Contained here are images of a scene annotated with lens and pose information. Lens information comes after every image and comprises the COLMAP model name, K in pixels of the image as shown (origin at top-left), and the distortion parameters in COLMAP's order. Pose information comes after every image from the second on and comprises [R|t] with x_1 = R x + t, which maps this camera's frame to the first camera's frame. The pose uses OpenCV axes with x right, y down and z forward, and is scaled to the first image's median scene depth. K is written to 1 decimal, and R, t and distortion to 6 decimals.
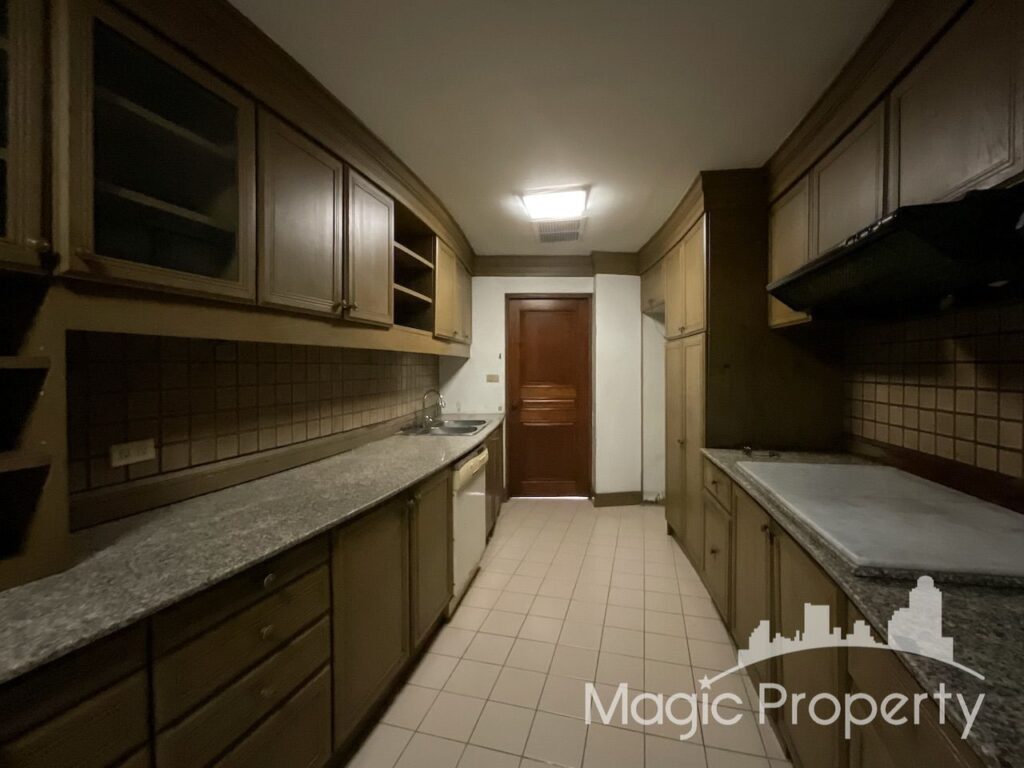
lens RADIAL K [[436.2, 0, 511.3], [0, 436.2, 373.9], [0, 0, 1]] dist [-0.000163, 0.000395]
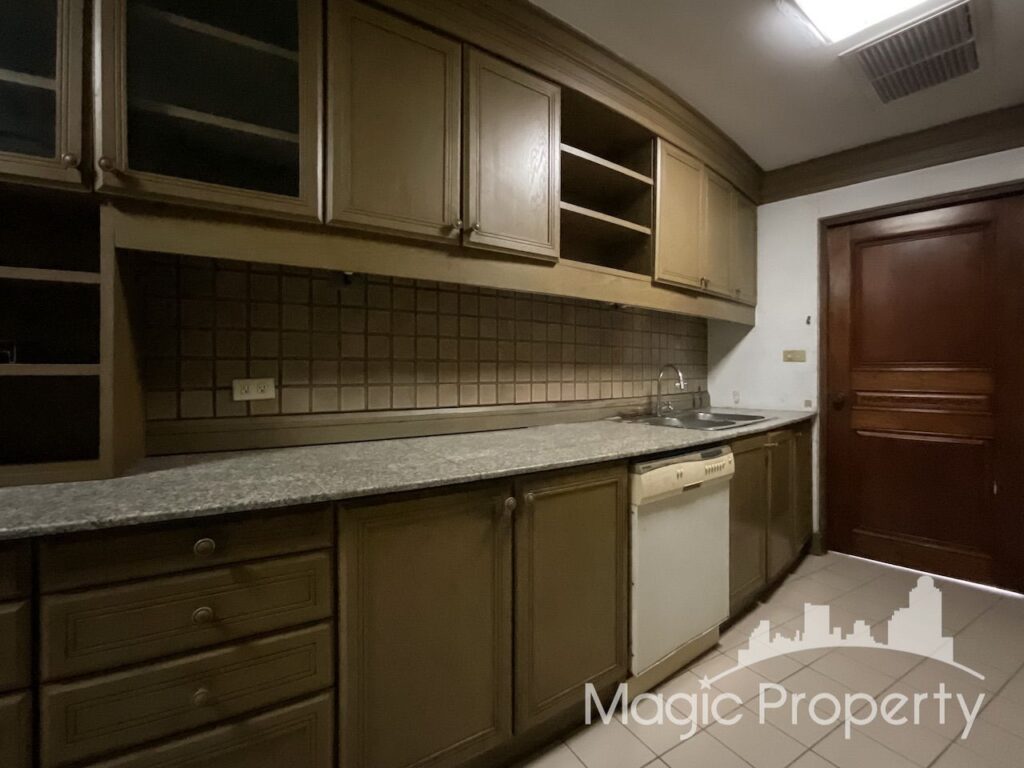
lens RADIAL K [[436.2, 0, 511.3], [0, 436.2, 373.9], [0, 0, 1]] dist [-0.000163, 0.000395]
pose [[0.717919, 0.003636, -0.696117, 0.168595], [-0.018822, 0.999722, -0.014189, 0.086586], [0.695872, 0.023289, 0.717788, 0.401493]]
